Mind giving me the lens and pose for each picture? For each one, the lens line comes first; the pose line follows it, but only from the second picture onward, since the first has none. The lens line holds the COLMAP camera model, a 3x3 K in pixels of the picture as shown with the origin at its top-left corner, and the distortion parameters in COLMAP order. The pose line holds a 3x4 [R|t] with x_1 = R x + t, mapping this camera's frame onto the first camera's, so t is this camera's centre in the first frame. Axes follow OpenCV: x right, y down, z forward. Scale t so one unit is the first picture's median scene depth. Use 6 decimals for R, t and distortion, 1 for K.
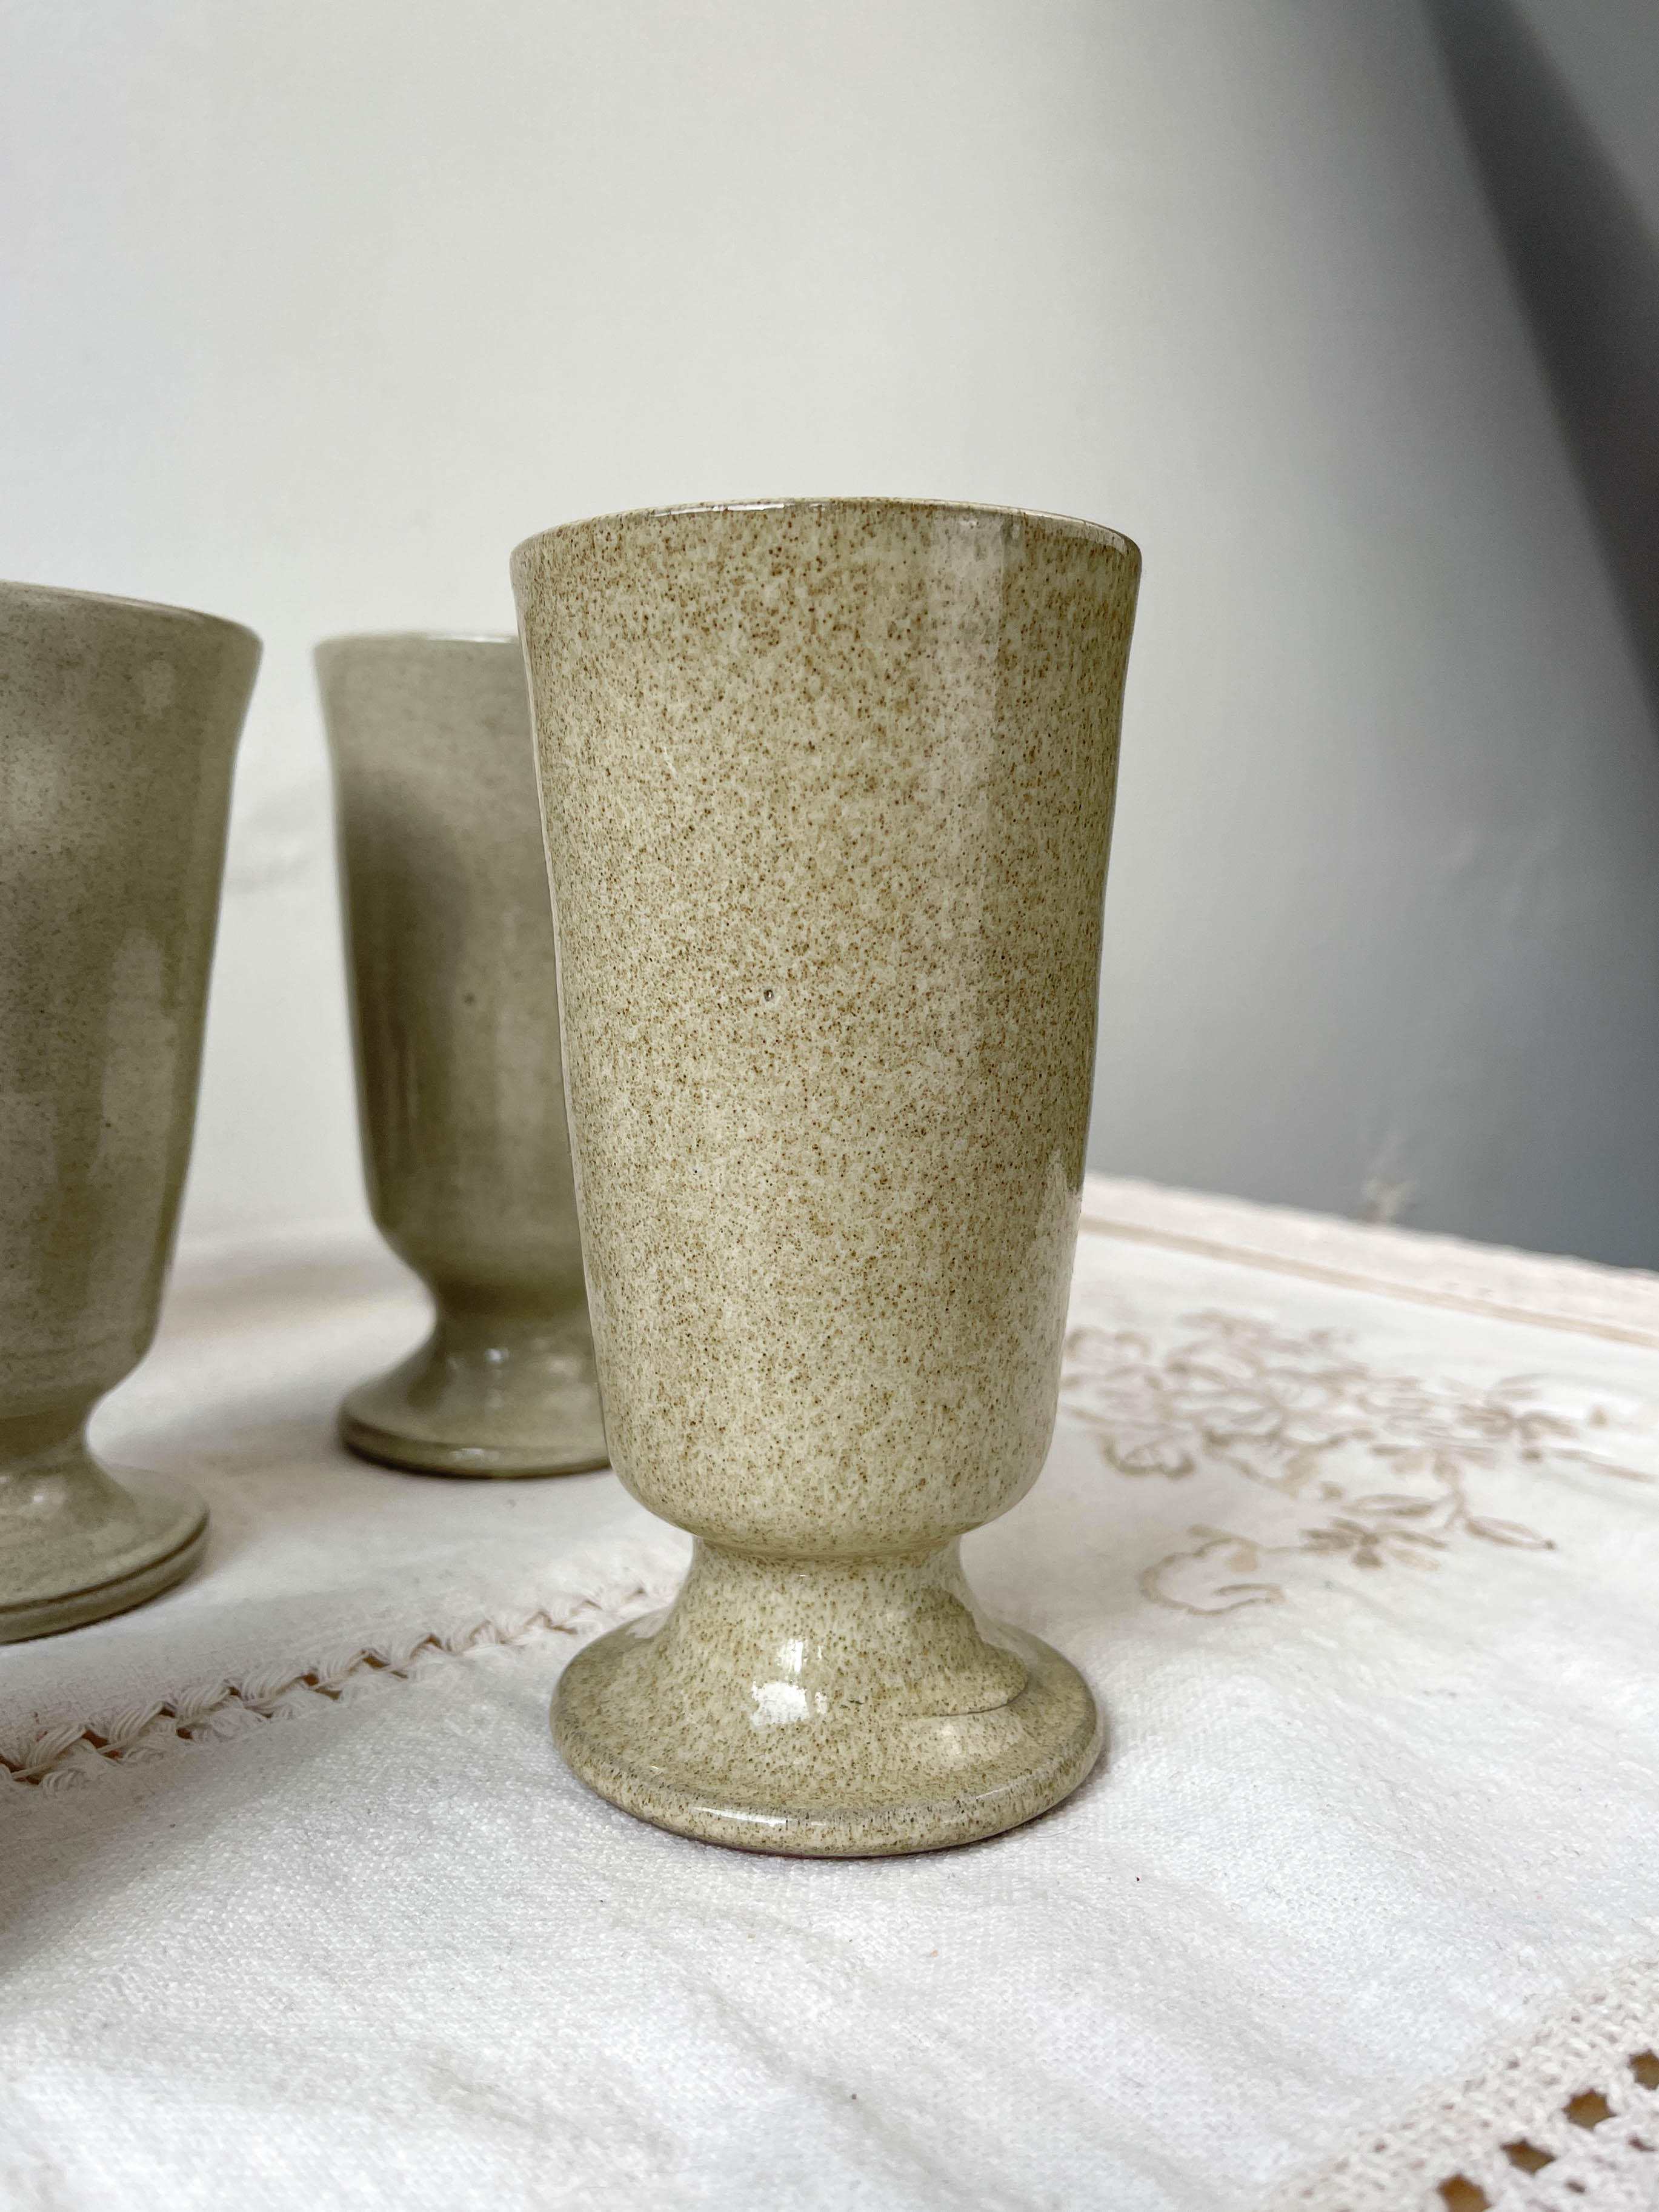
lens RADIAL K [[1697.4, 0, 829.5], [0, 1697.4, 1106.0], [0, 0, 1]] dist [0.060982, -0.129497]
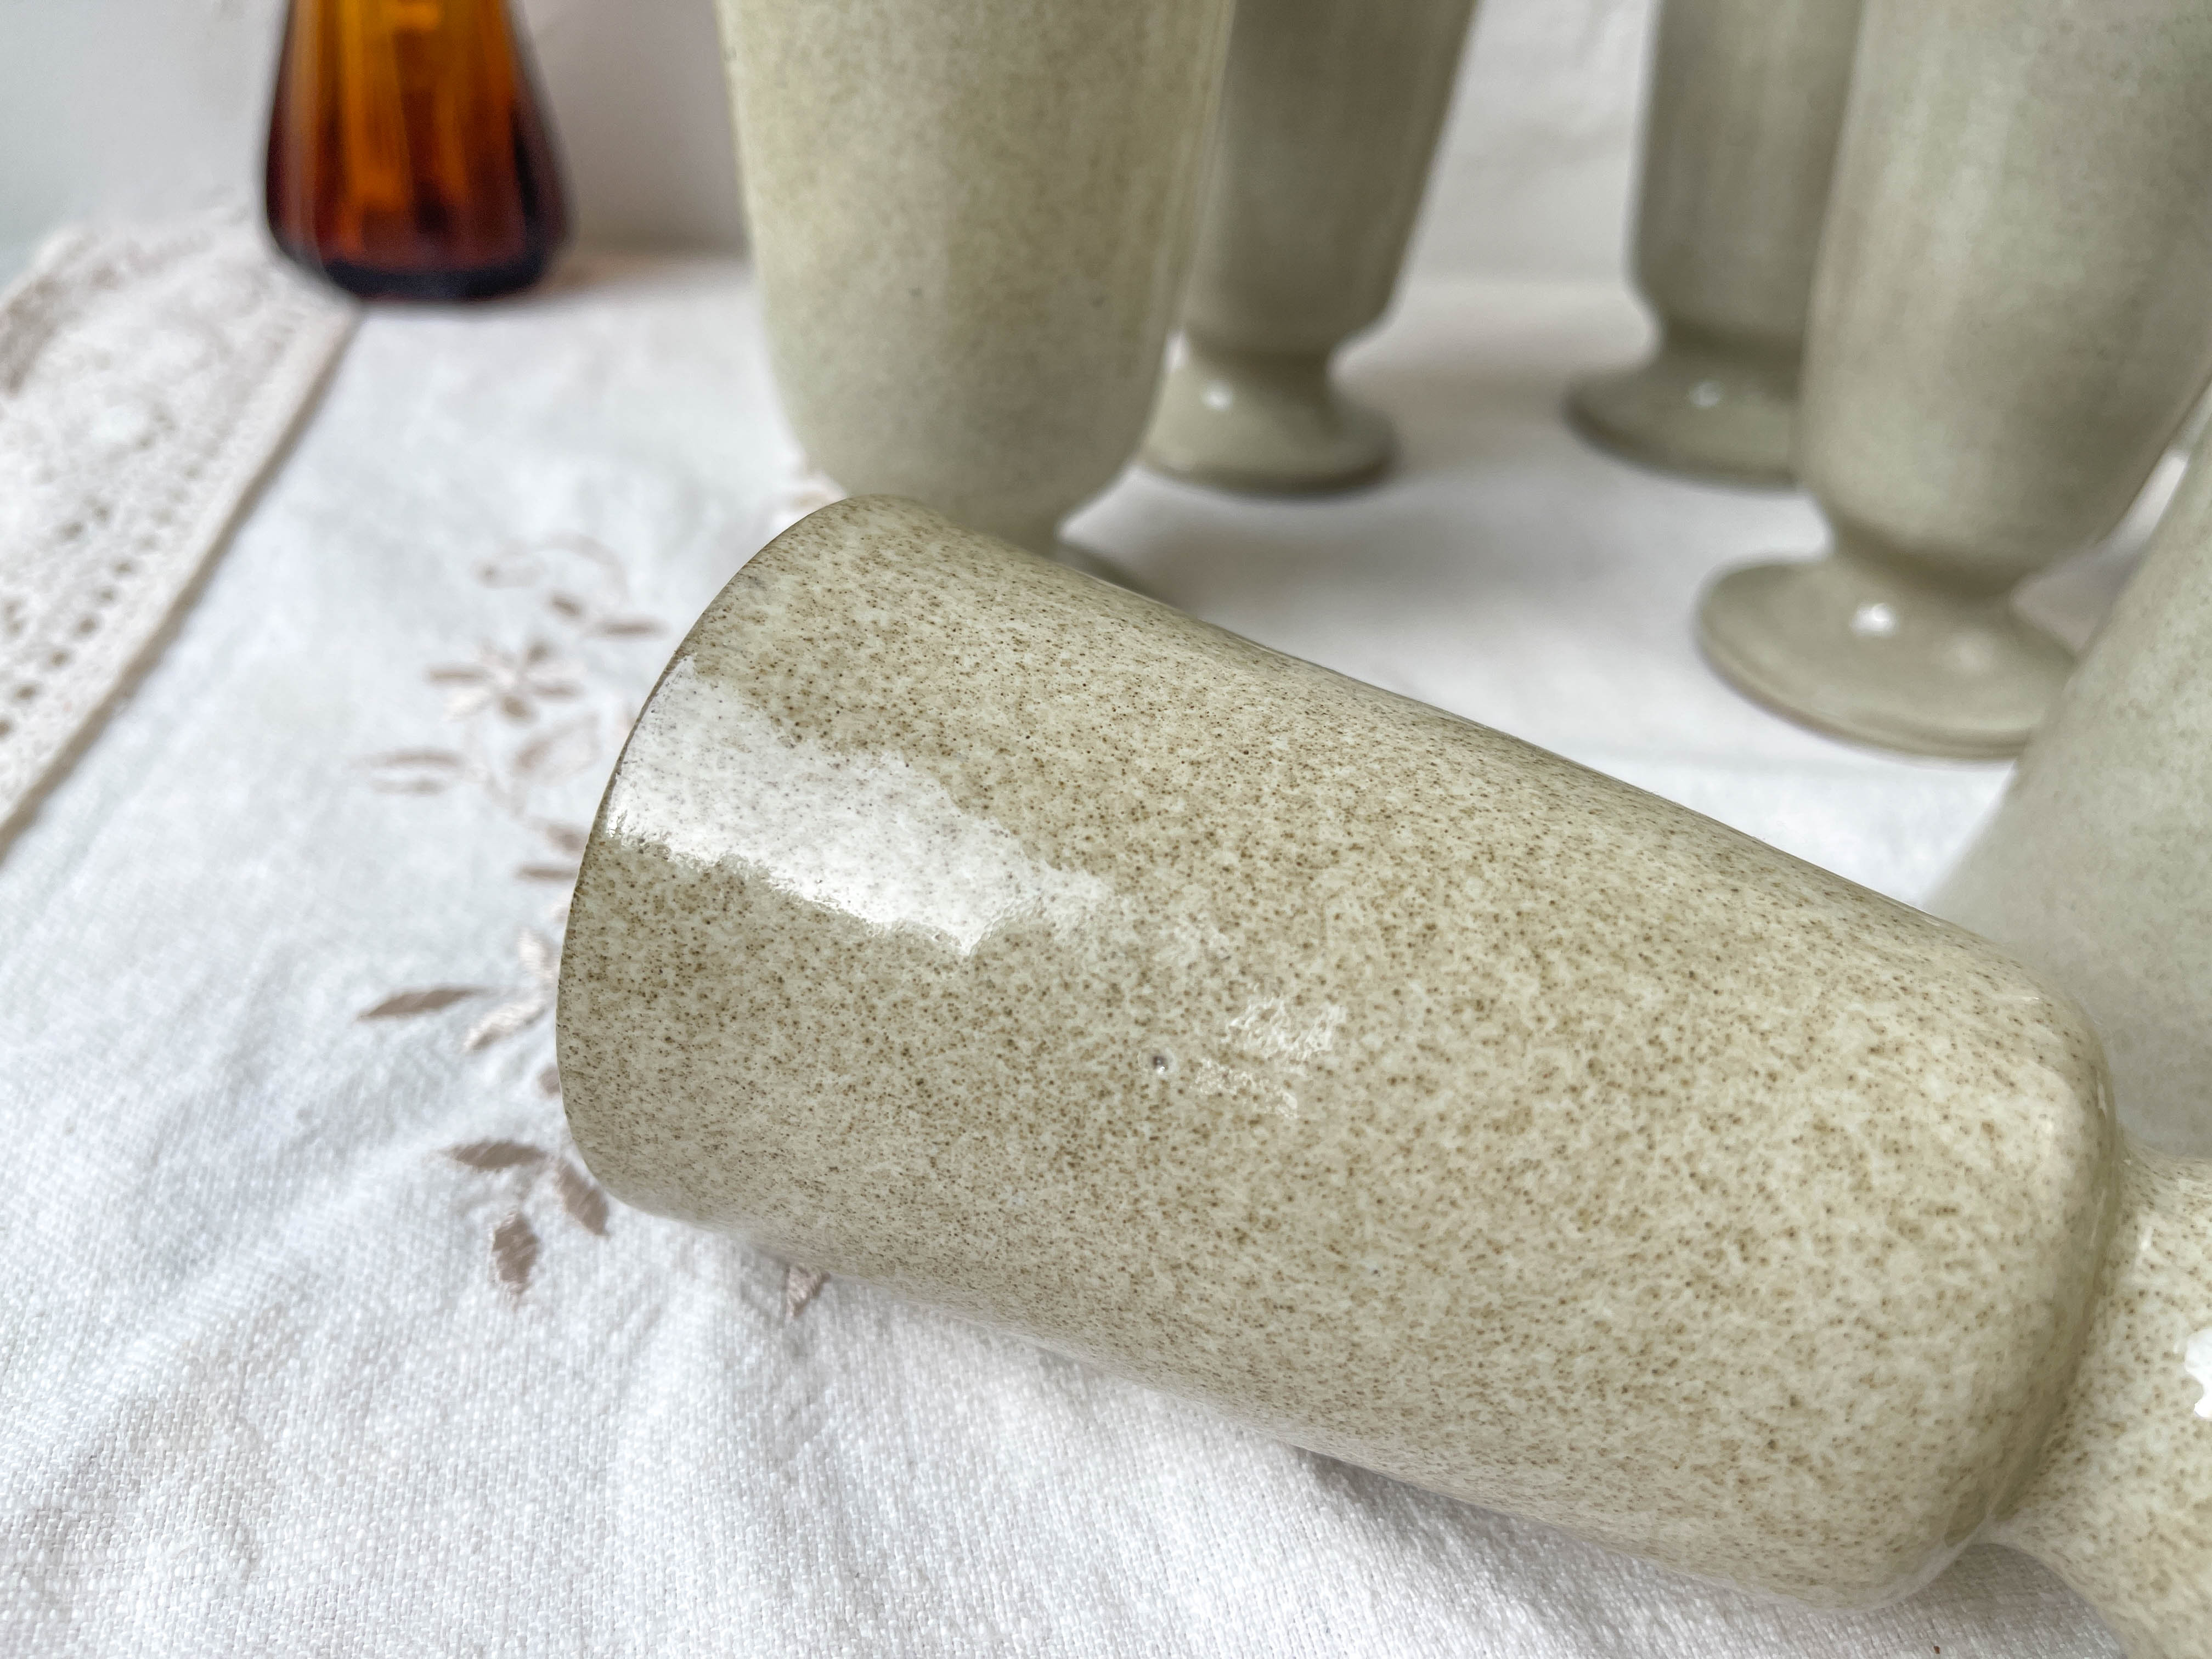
lens RADIAL K [[1697.3, 0, 1113.9], [0, 1697.3, 838.8], [0, 0, 1]] dist [0.060982, -0.129497]
pose [[0.363694, -0.925684, 0.104098, -0.029585], [0.877436, 0.302909, -0.371958, 0.148868], [0.312783, 0.226619, 0.922394, 0.323936]]
